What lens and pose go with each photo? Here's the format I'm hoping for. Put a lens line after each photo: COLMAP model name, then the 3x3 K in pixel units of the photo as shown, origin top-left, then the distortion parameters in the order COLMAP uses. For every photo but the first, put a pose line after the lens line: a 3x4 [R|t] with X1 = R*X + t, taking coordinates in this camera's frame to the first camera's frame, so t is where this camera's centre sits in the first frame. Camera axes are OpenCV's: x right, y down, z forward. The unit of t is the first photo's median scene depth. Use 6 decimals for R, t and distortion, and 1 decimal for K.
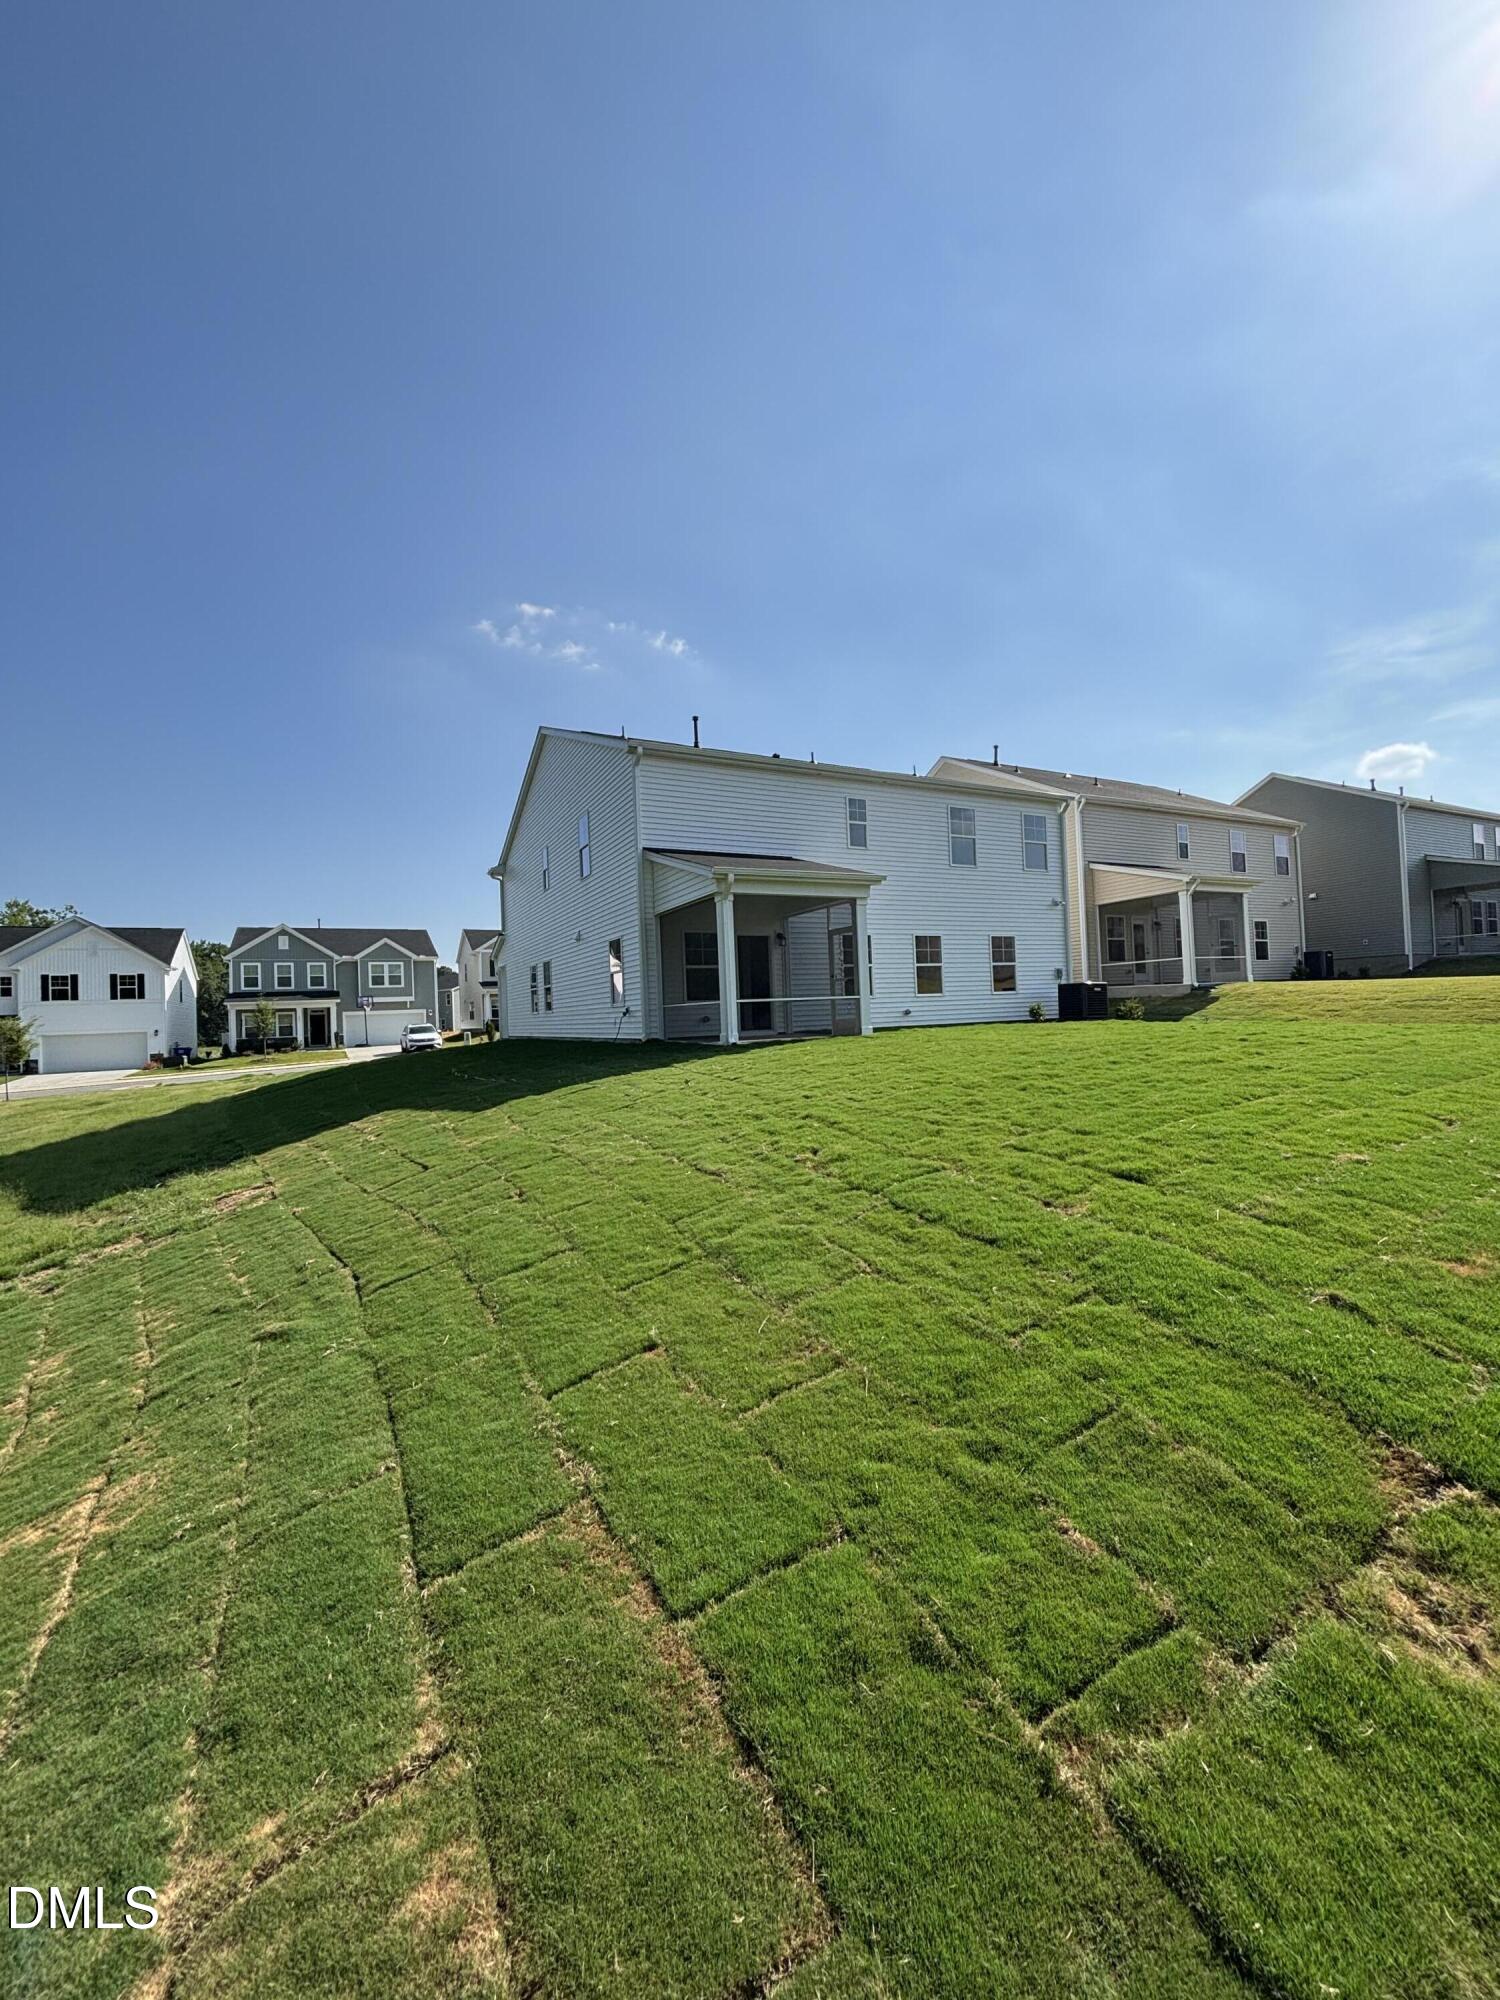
lens RADIAL K [[804.0, 0, 754.2], [0, 804.0, 999.0], [0, 0, 1]] dist [0.001637, -0.000474]
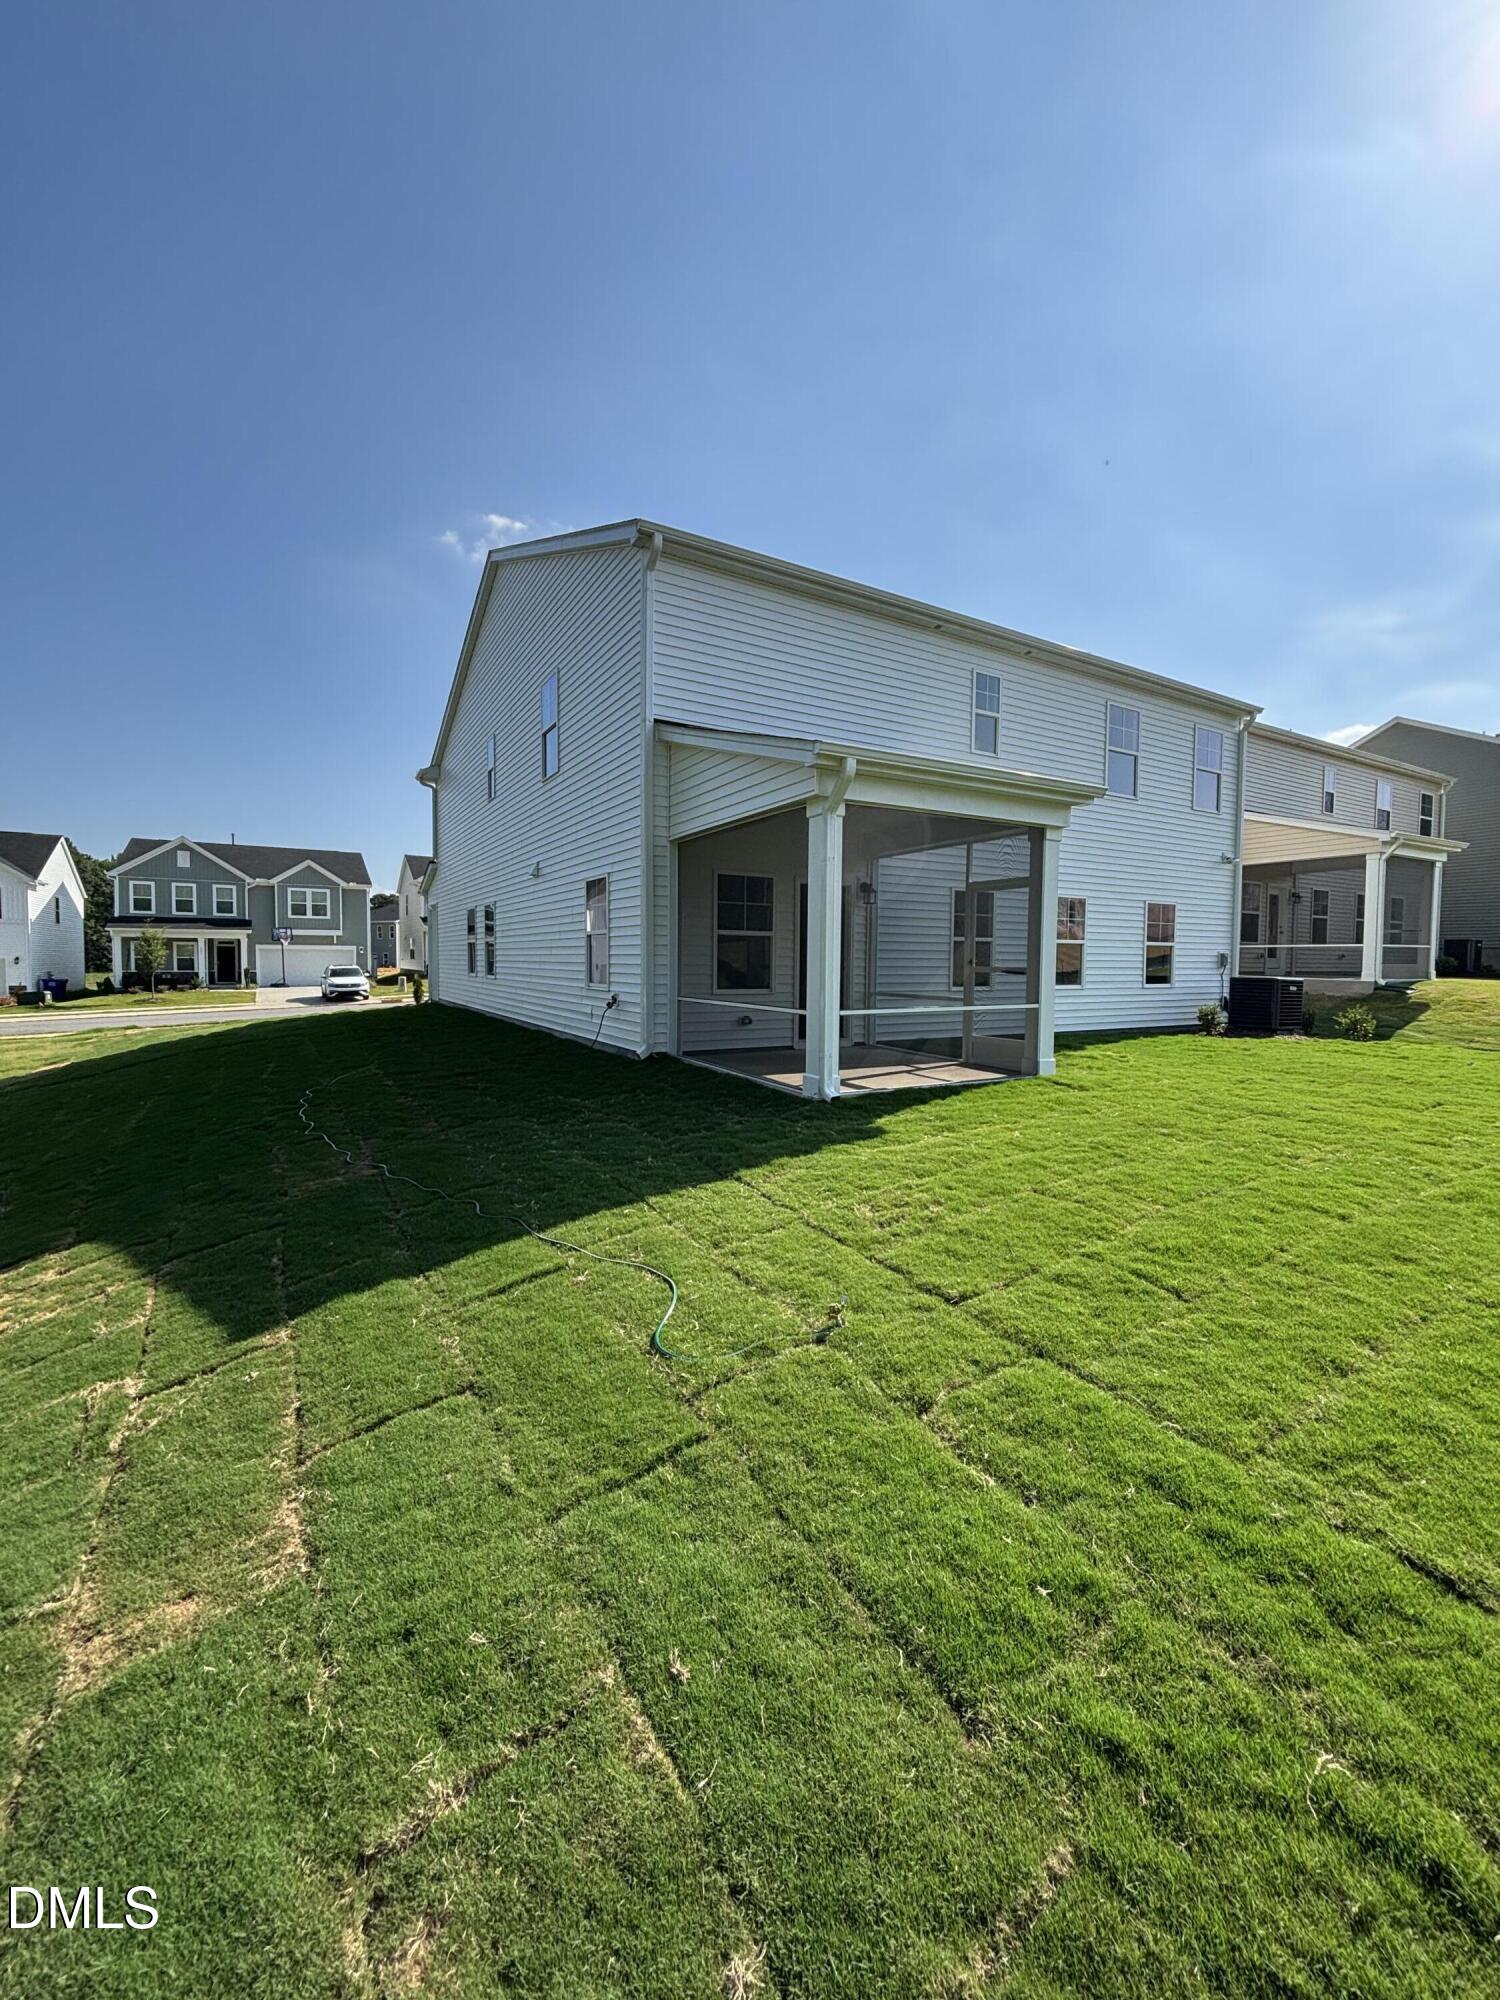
lens RADIAL K [[804.0, 0, 746.9], [0, 804.0, 1001.1], [0, 0, 1]] dist [0.001637, -0.000474]
pose [[0.997918, 0.047573, 0.043553, -0.057798], [-0.050513, 0.996330, 0.069100, -0.020819], [-0.040106, -0.071157, 0.996659, 0.269915]]
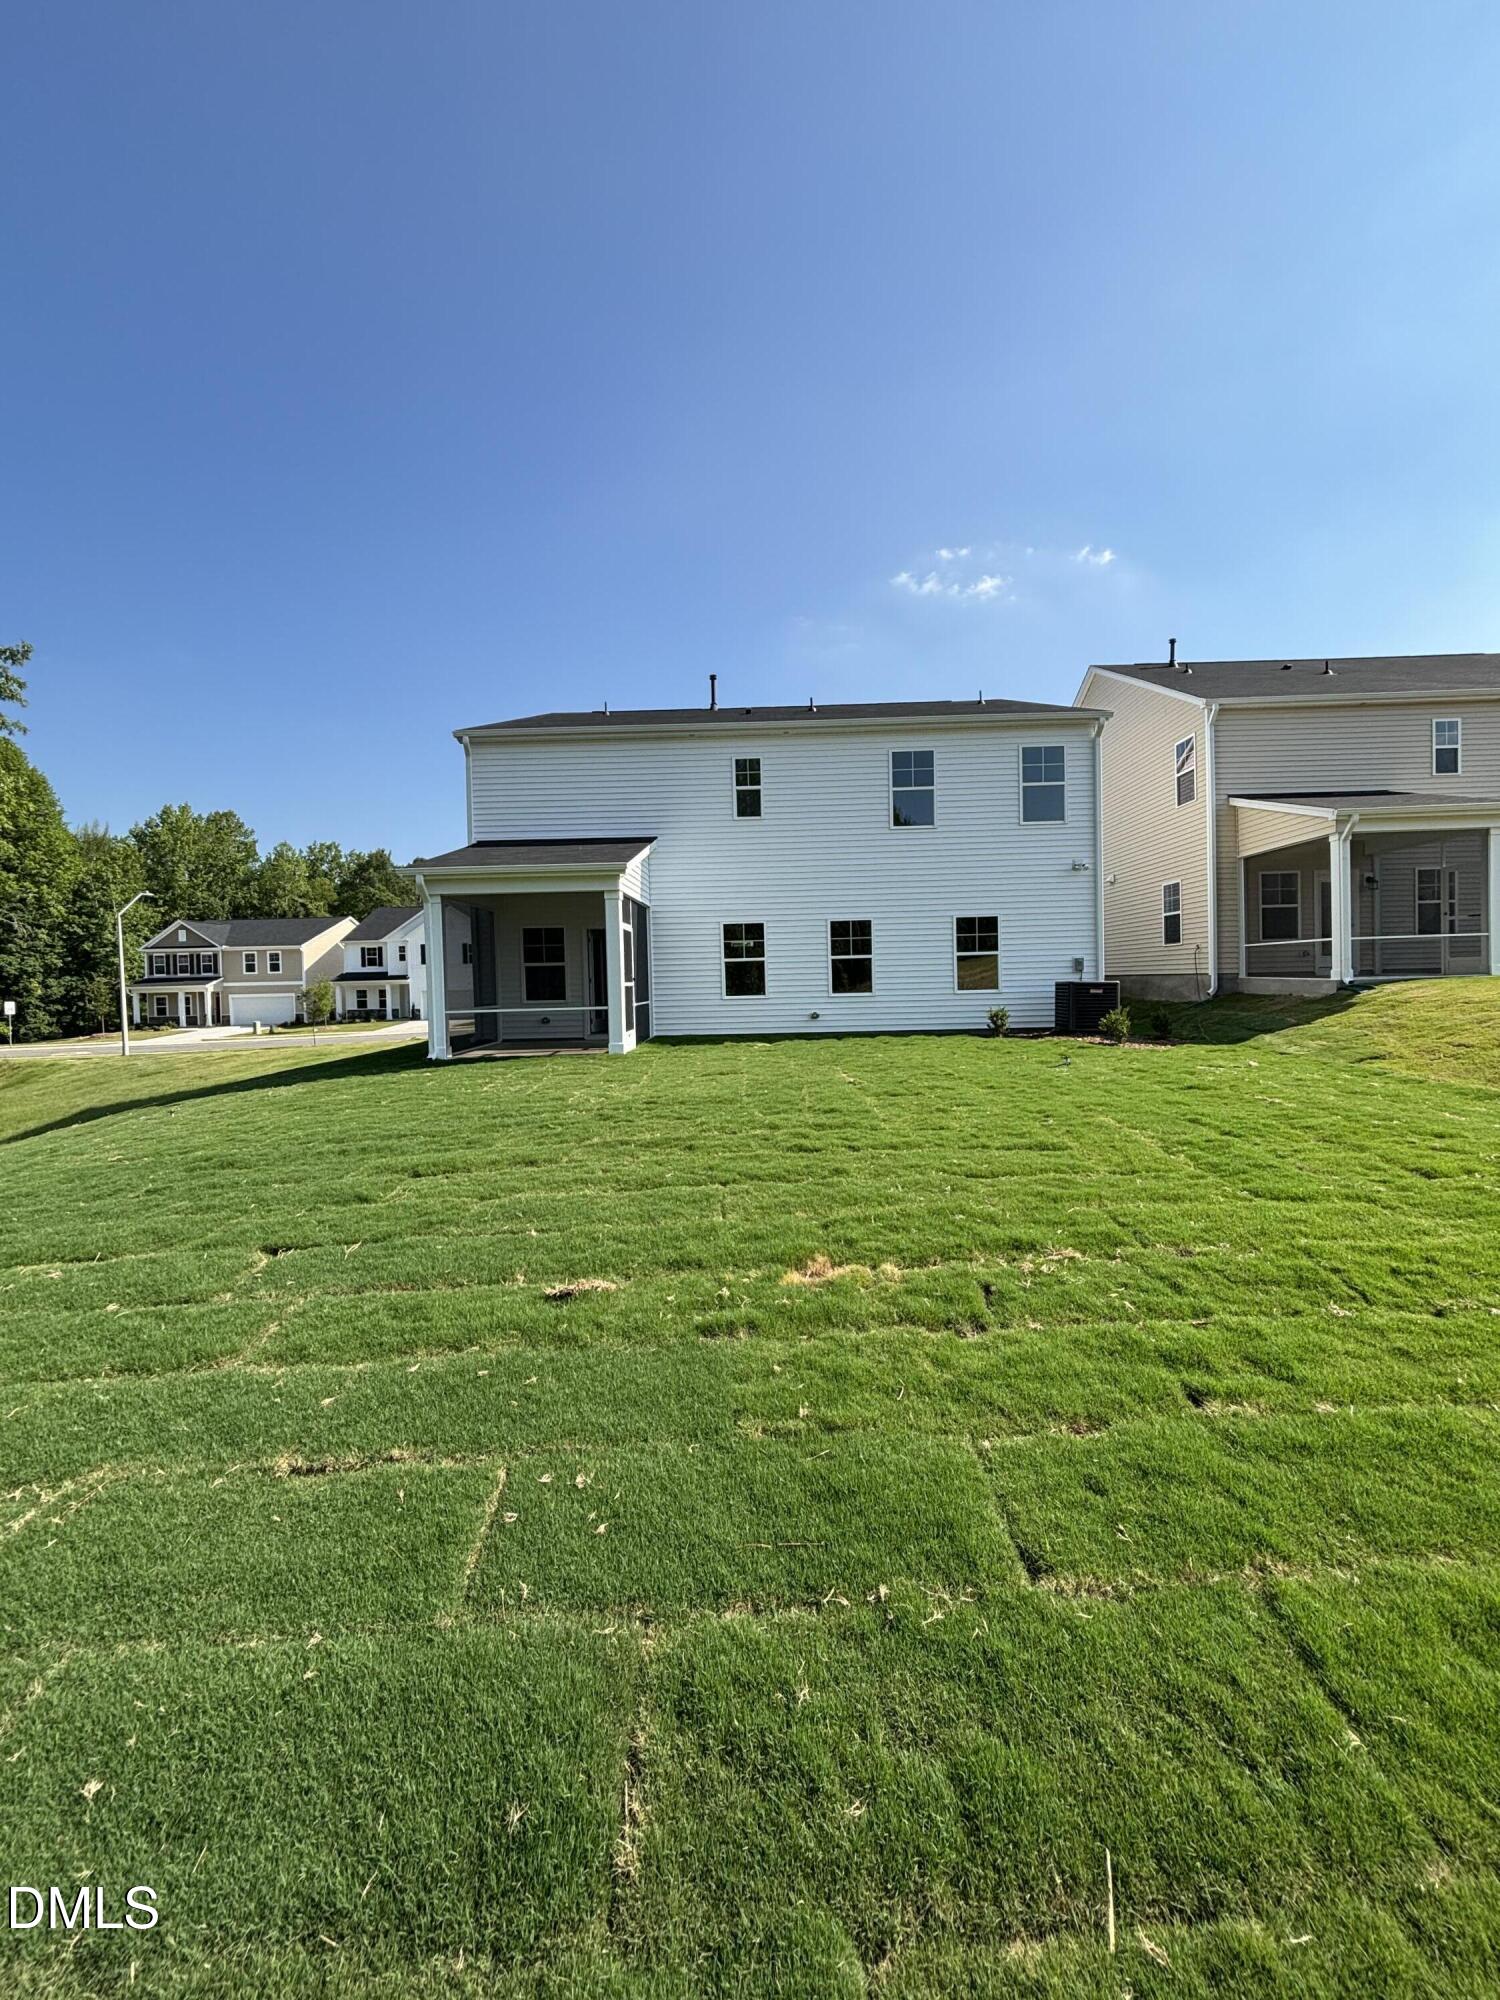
lens RADIAL K [[804.0, 0, 749.8], [0, 804.0, 1000.3], [0, 0, 1]] dist [0.001637, -0.000474]
pose [[0.878751, 0.031076, -0.476268, 0.402240], [-0.002294, 0.998142, 0.060895, -0.037648], [0.477276, -0.052419, 0.877189, 0.196501]]
